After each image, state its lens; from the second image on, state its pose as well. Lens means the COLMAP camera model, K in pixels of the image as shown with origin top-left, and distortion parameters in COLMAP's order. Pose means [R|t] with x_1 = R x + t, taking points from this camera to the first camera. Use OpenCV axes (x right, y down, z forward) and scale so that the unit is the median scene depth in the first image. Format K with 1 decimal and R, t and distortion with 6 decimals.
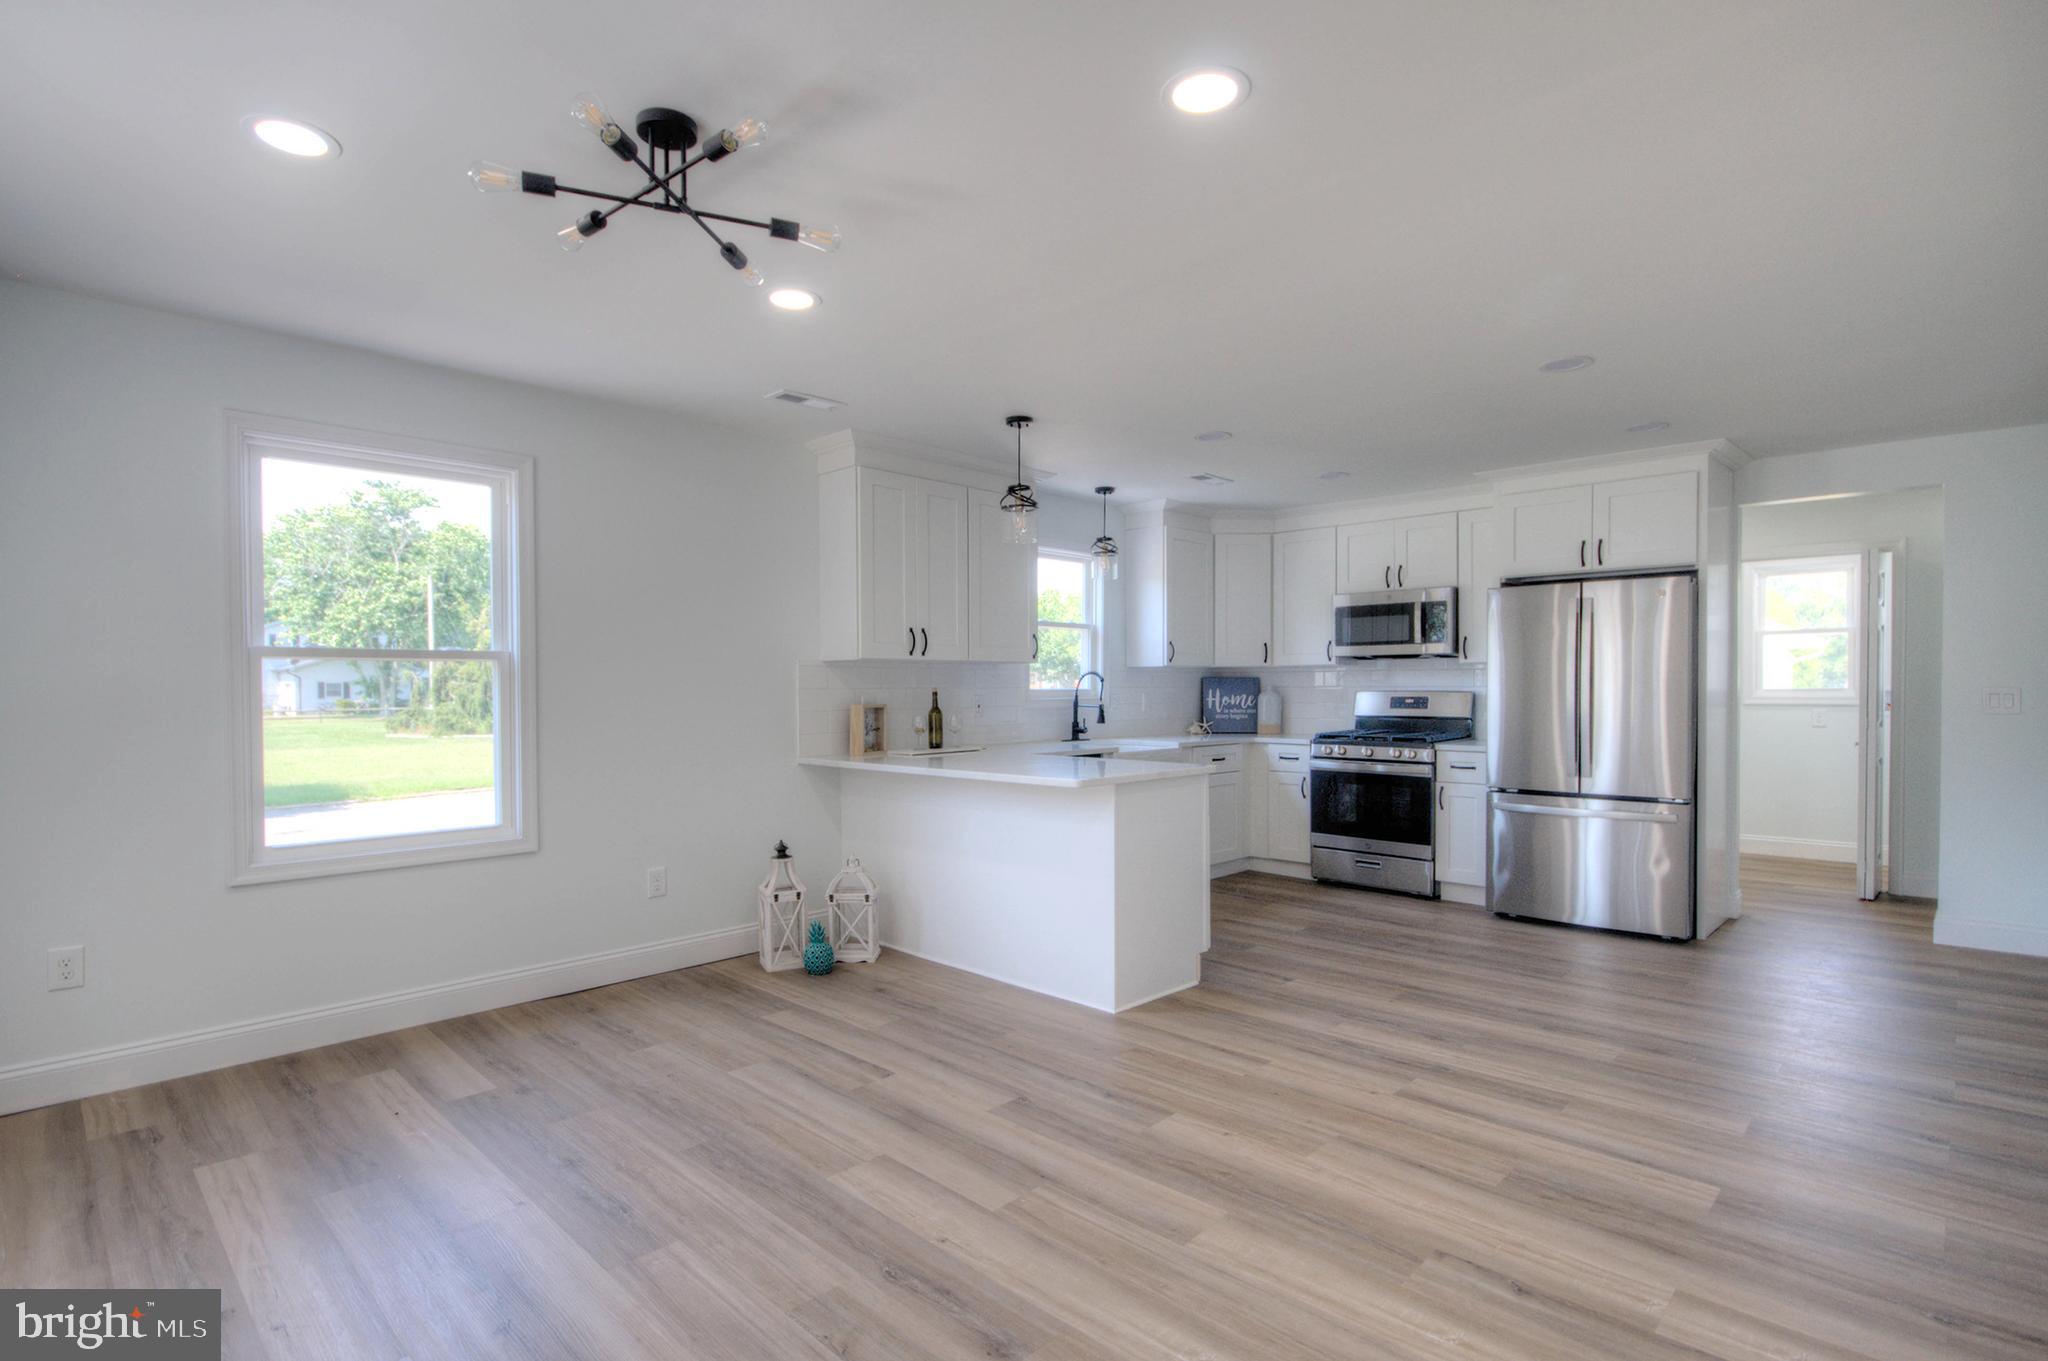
lens RADIAL K [[1014.4, 0, 1016.1], [0, 1014.4, 700.7], [0, 0, 1]] dist [0.001571, 0.000540]
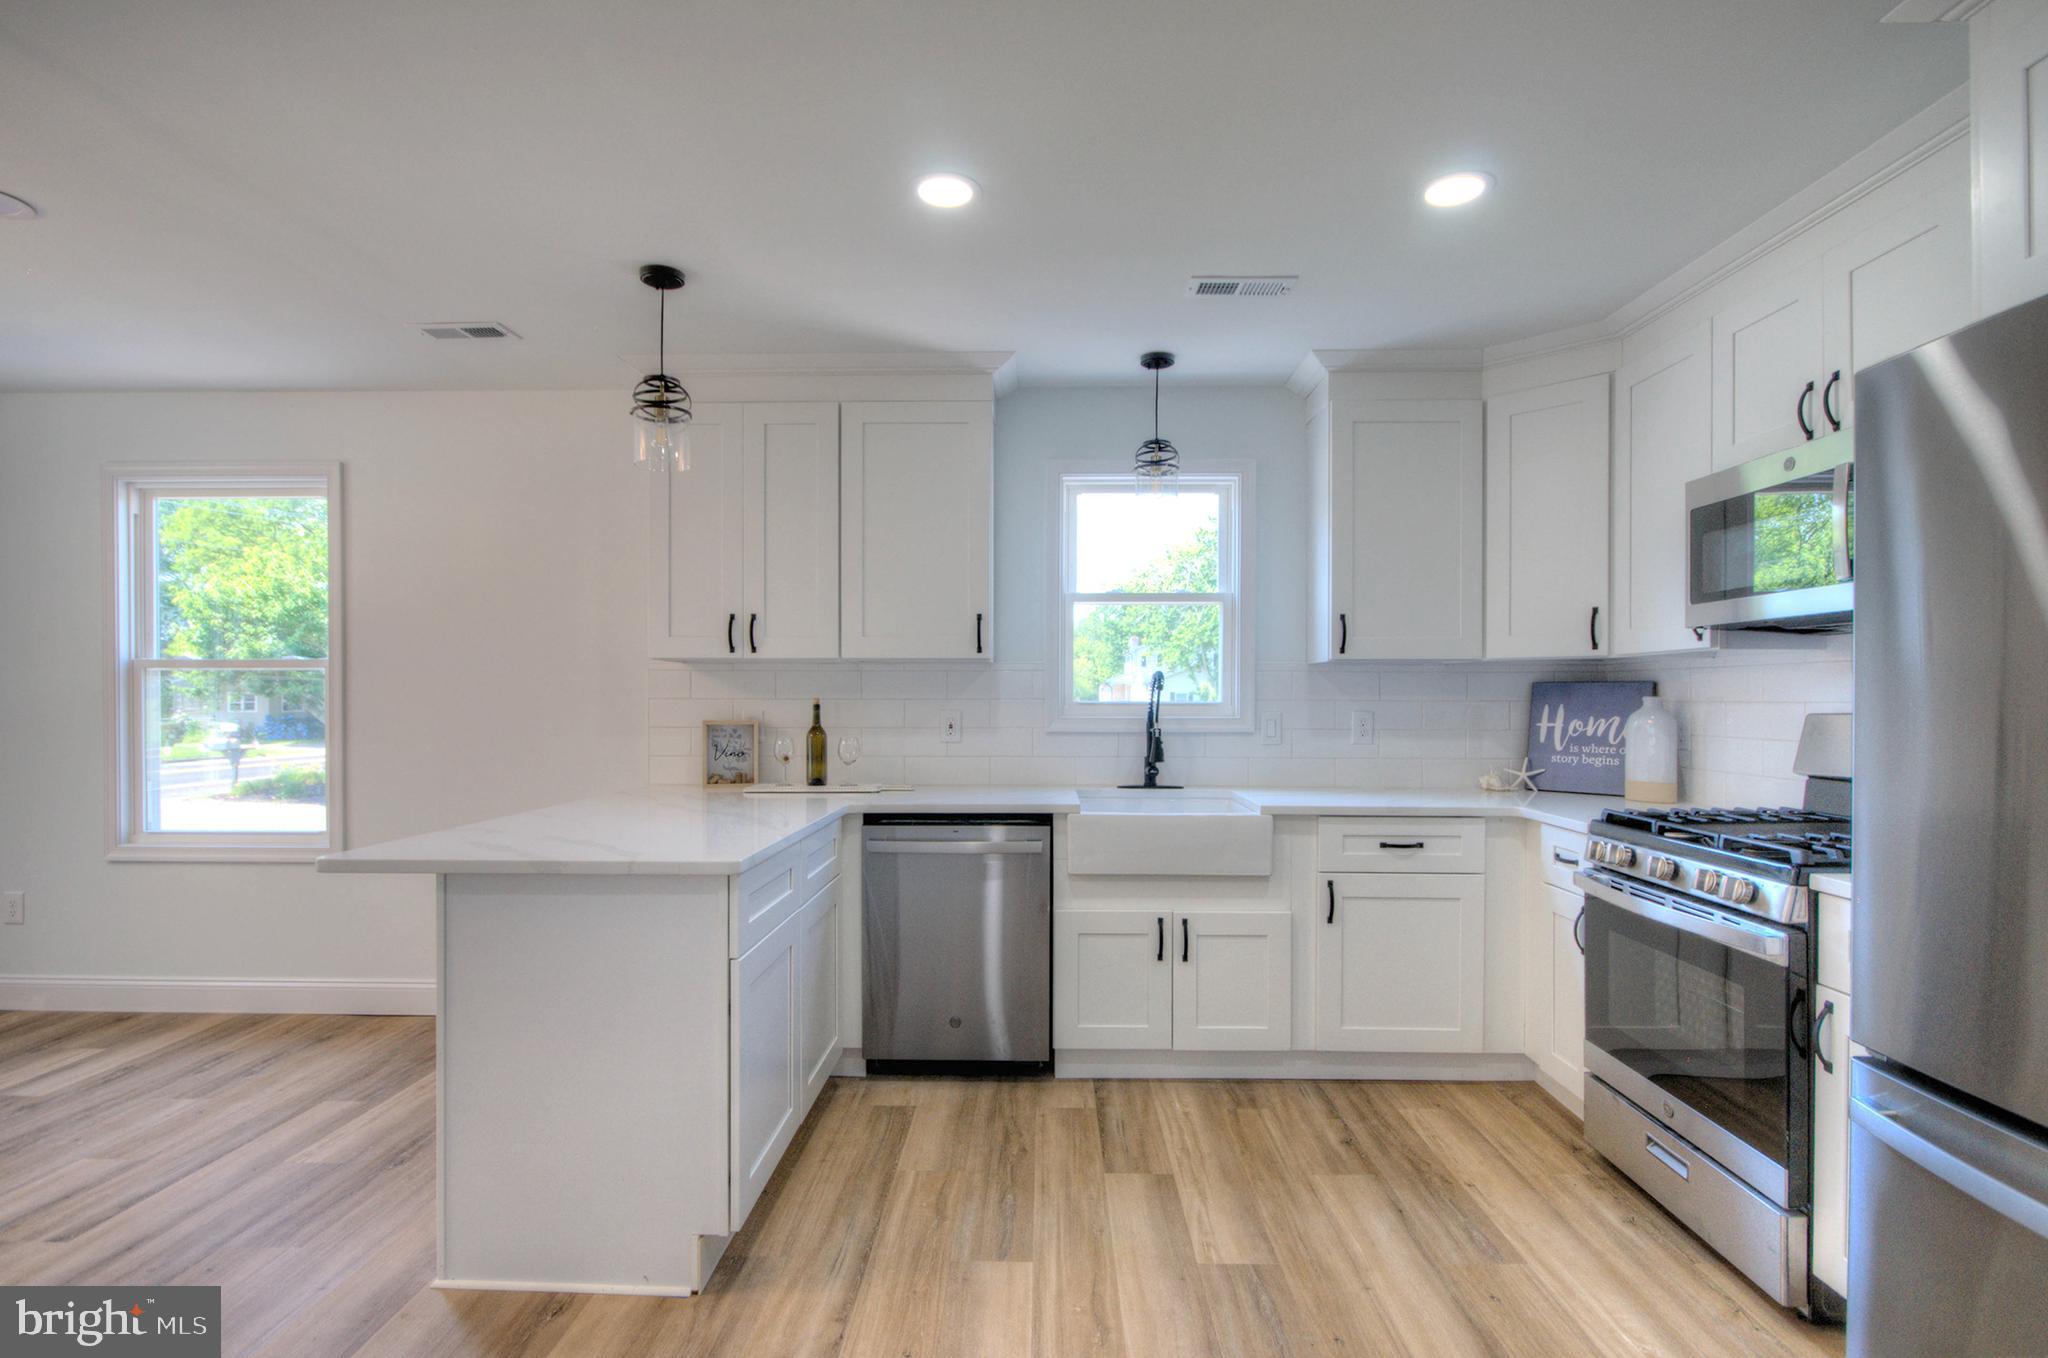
lens RADIAL K [[1014.4, 0, 1016.1], [0, 1014.4, 699.2], [0, 0, 1]] dist [0.001571, 0.000540]
pose [[0.673360, 0.005432, -0.739295, 0.532870], [-0.014476, 0.999878, -0.005838, -0.010139], [0.739173, 0.014633, 0.673356, 0.631770]]
